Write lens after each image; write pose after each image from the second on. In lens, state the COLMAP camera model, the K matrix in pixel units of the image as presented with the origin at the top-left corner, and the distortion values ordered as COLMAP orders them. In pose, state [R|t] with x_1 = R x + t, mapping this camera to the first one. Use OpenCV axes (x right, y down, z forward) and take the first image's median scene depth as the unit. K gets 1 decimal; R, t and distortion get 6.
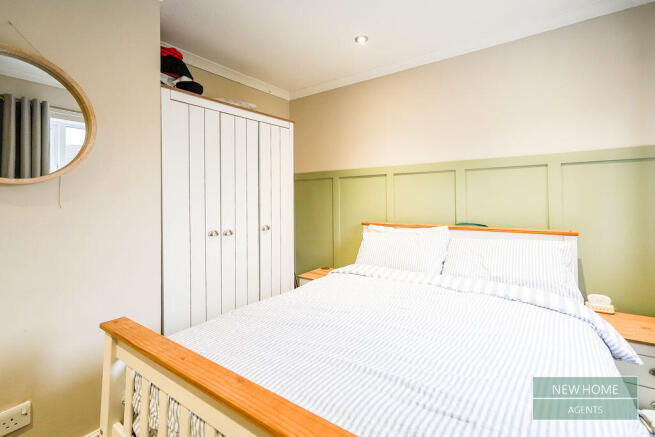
lens RADIAL K [[311.4, 0, 327.0], [0, 311.4, 197.2], [0, 0, 1]] dist [0.000284, 0.000189]
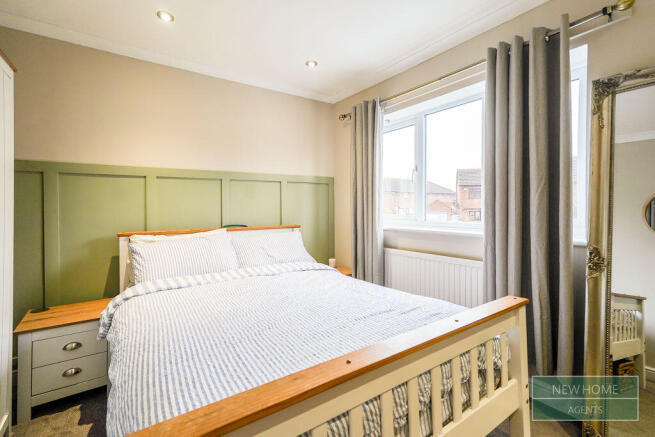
lens RADIAL K [[302.3, 0, 326.5], [0, 302.3, 212.5], [0, 0, 1]] dist [0.000782, 0.000729]
pose [[0.317353, -0.014242, 0.948200, -0.474211], [-0.002829, 0.999869, 0.015965, 0.014545], [-0.948303, -0.007749, 0.317271, 0.264624]]
